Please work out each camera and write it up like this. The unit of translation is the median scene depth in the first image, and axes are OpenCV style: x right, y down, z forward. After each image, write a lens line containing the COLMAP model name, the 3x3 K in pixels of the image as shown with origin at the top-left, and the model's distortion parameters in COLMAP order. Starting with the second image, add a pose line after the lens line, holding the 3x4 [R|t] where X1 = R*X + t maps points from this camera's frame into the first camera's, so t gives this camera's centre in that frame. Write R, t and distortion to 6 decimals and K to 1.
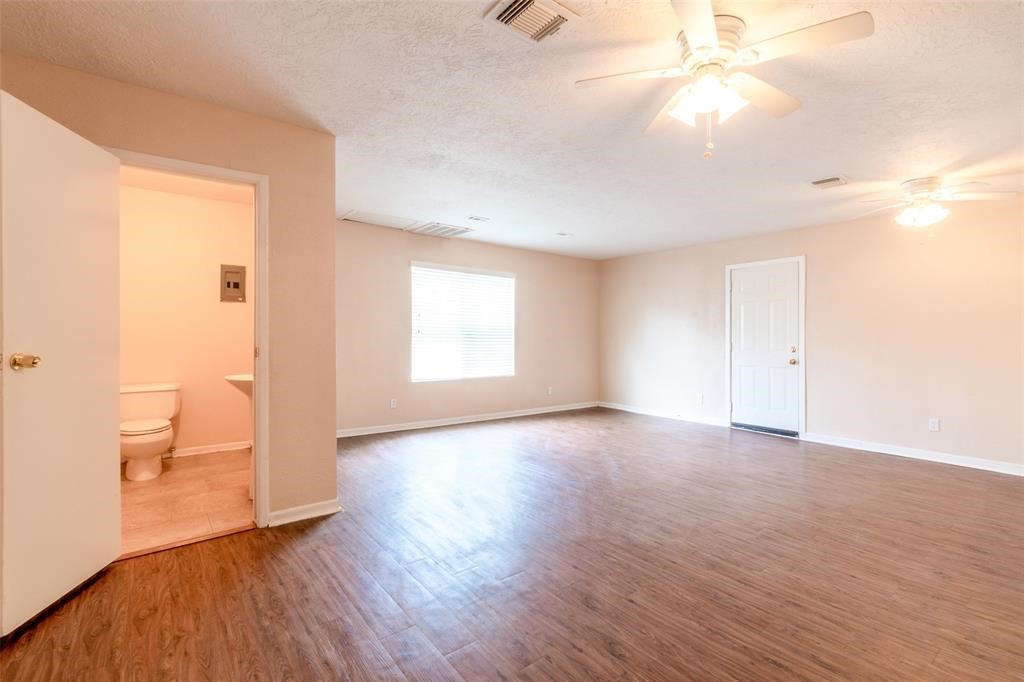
lens RADIAL K [[460.4, 0, 521.8], [0, 460.4, 339.4], [0, 0, 1]] dist [0.000538, 0.000281]
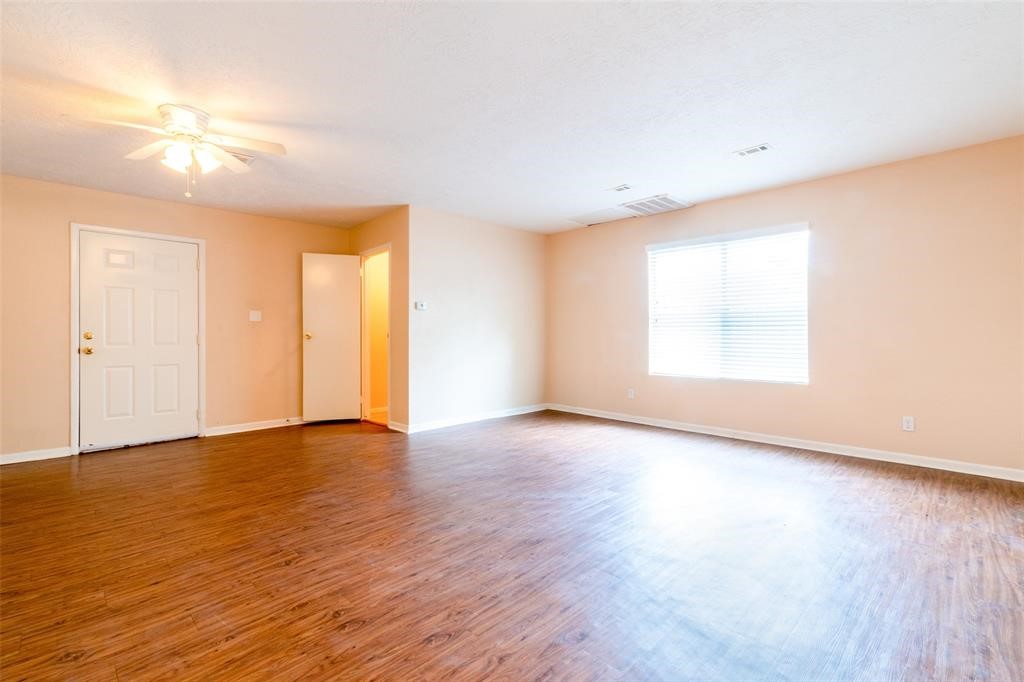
lens RADIAL K [[460.4, 0, 518.9], [0, 460.4, 337.8], [0, 0, 1]] dist [0.000538, 0.000281]
pose [[0.112893, -0.003970, -0.993599, 1.380644], [0.001479, 0.999992, -0.003828, 0.043545], [0.993606, -0.001037, 0.112898, 1.311525]]
